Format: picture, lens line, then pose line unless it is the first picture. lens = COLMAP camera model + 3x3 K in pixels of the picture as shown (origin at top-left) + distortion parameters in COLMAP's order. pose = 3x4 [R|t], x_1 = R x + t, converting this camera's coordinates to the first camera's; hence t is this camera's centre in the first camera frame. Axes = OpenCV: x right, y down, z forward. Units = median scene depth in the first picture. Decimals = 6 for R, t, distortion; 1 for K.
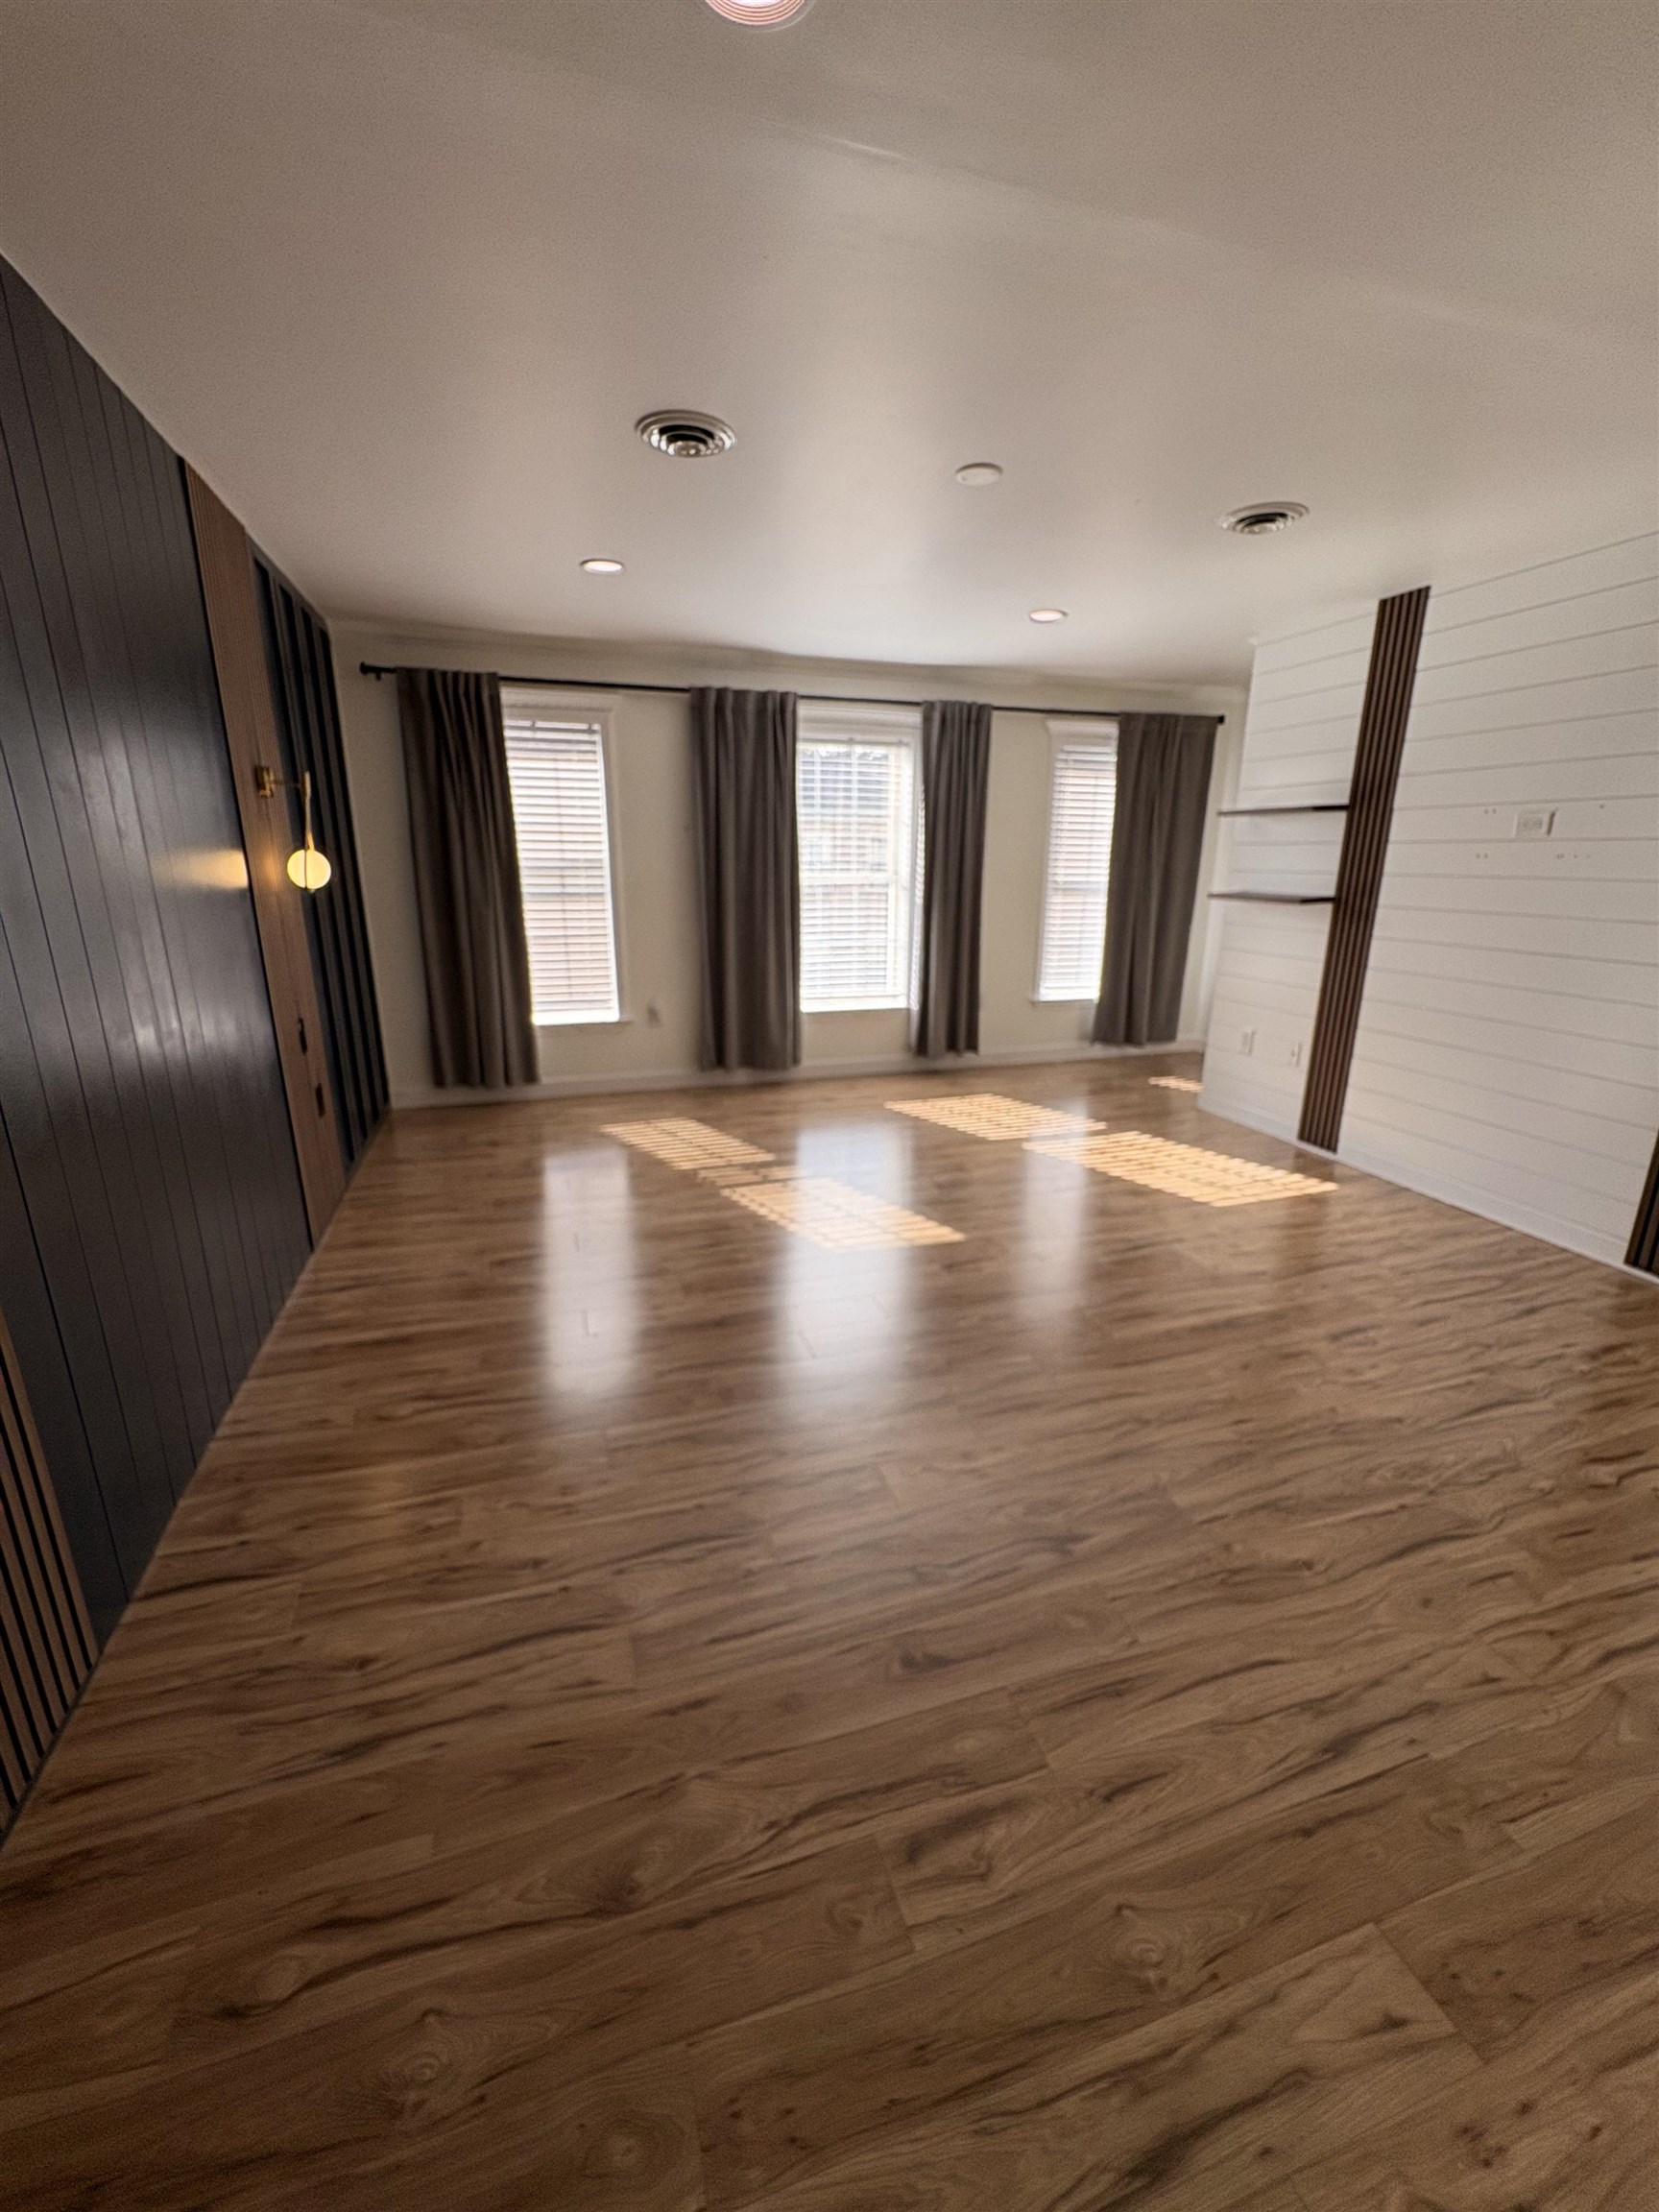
lens RADIAL K [[886.3, 0, 830.5], [0, 886.3, 1105.9], [0, 0, 1]] dist [-0.002032, 0.001221]
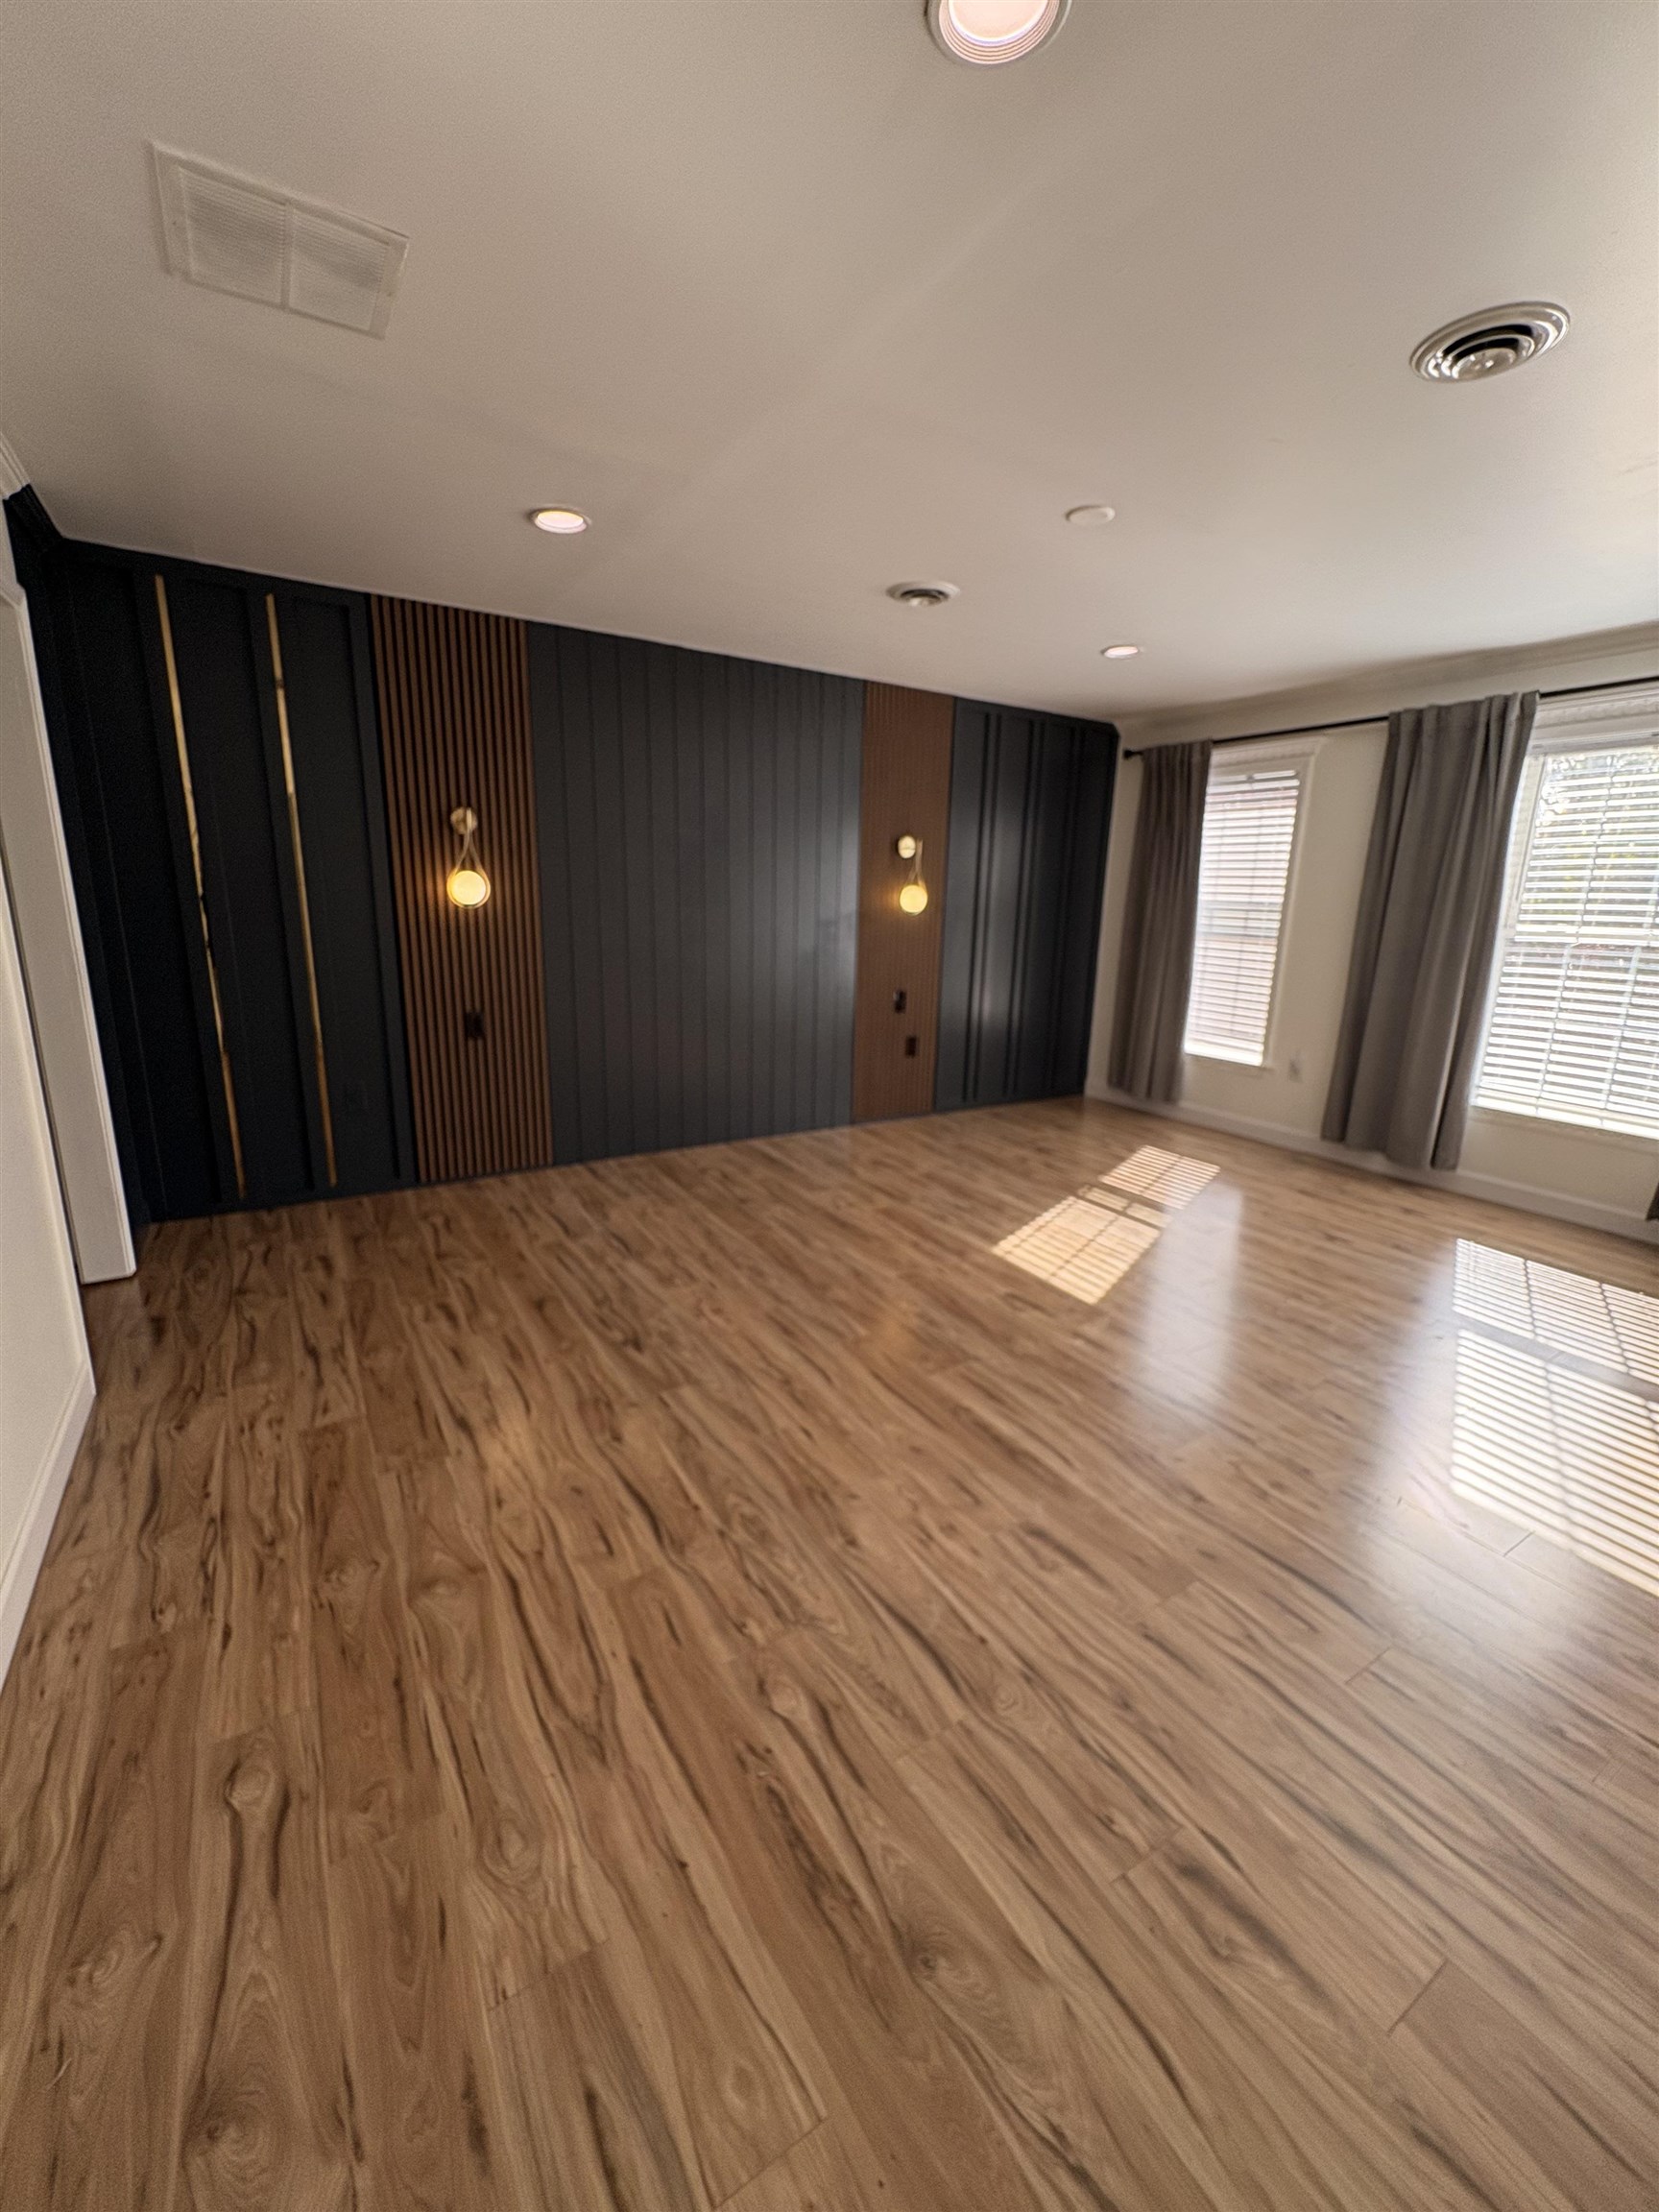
lens RADIAL K [[886.3, 0, 830.5], [0, 886.3, 1105.9], [0, 0, 1]] dist [-0.002032, 0.001221]
pose [[0.242288, 0.226669, -0.943355, 0.854149], [-0.285215, 0.946002, 0.154051, -0.101420], [0.927334, 0.231734, 0.293854, 0.410756]]
